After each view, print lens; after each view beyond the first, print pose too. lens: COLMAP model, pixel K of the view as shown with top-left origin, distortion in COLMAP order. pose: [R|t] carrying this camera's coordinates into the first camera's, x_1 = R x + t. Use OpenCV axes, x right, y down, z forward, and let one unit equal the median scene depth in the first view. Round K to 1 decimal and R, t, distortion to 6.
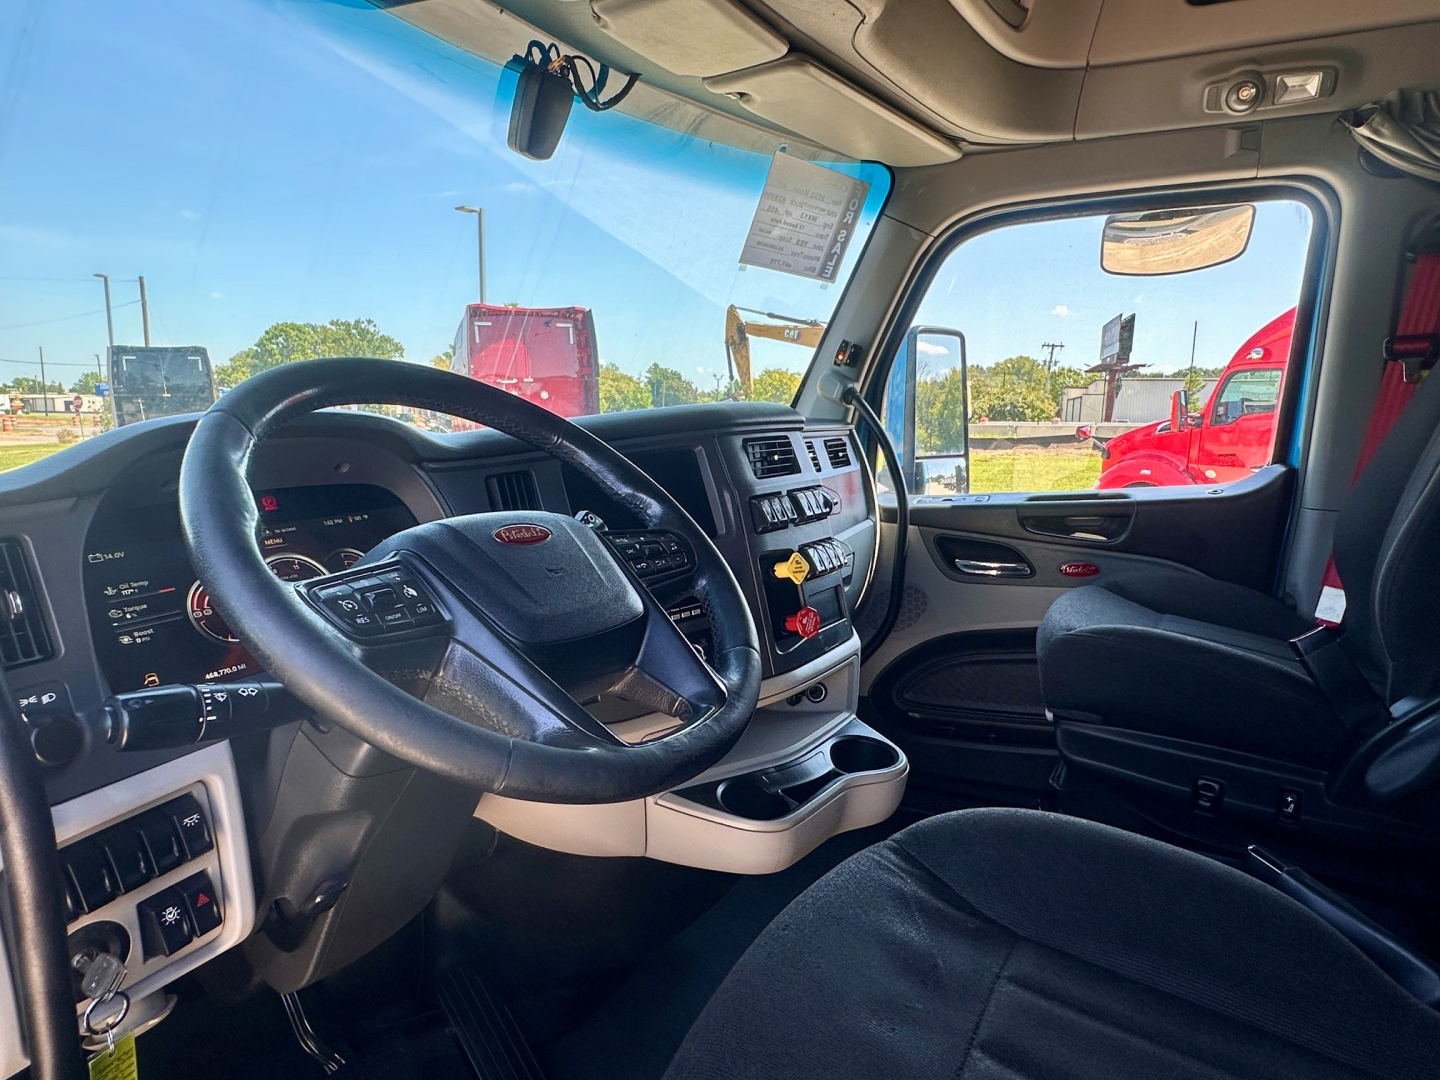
lens RADIAL K [[859.6, 0, 718.9], [0, 859.6, 544.7], [0, 0, 1]] dist [-0.000245, -0.000619]
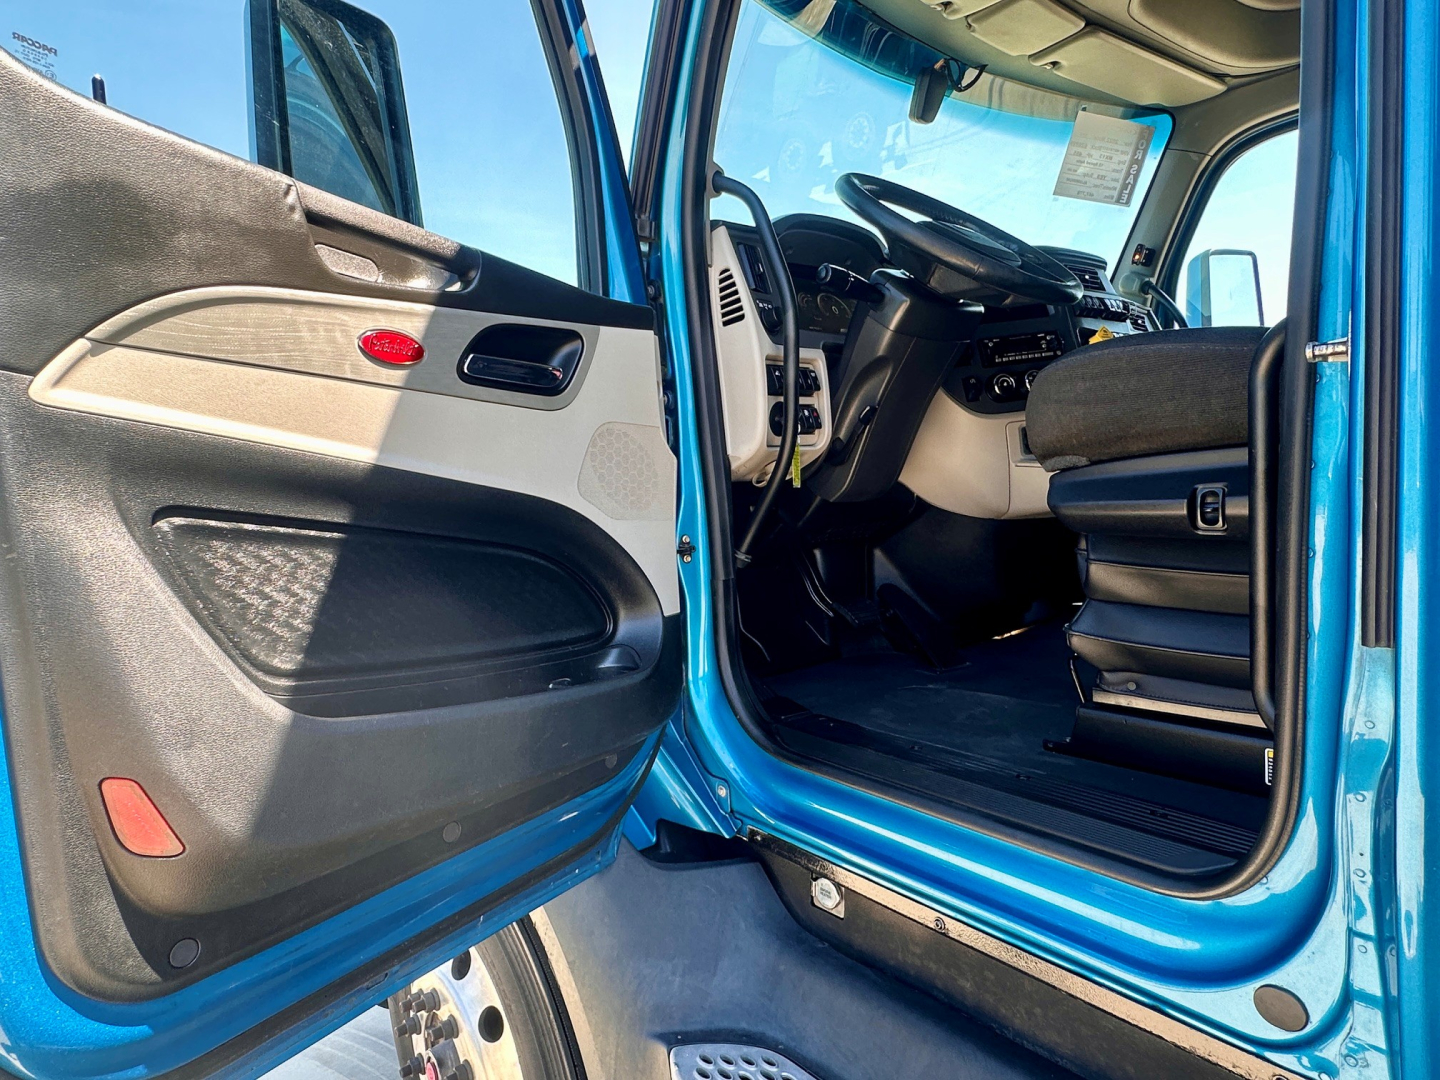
lens RADIAL K [[849.9, 0, 719.1], [0, 849.9, 538.8], [0, 0, 1]] dist [0.002870, 0.000880]
pose [[0.941170, -0.034033, -0.336215, -0.041417], [-0.001456, 0.994498, -0.104743, 0.370895], [0.337930, 0.099070, 0.935942, -0.427130]]
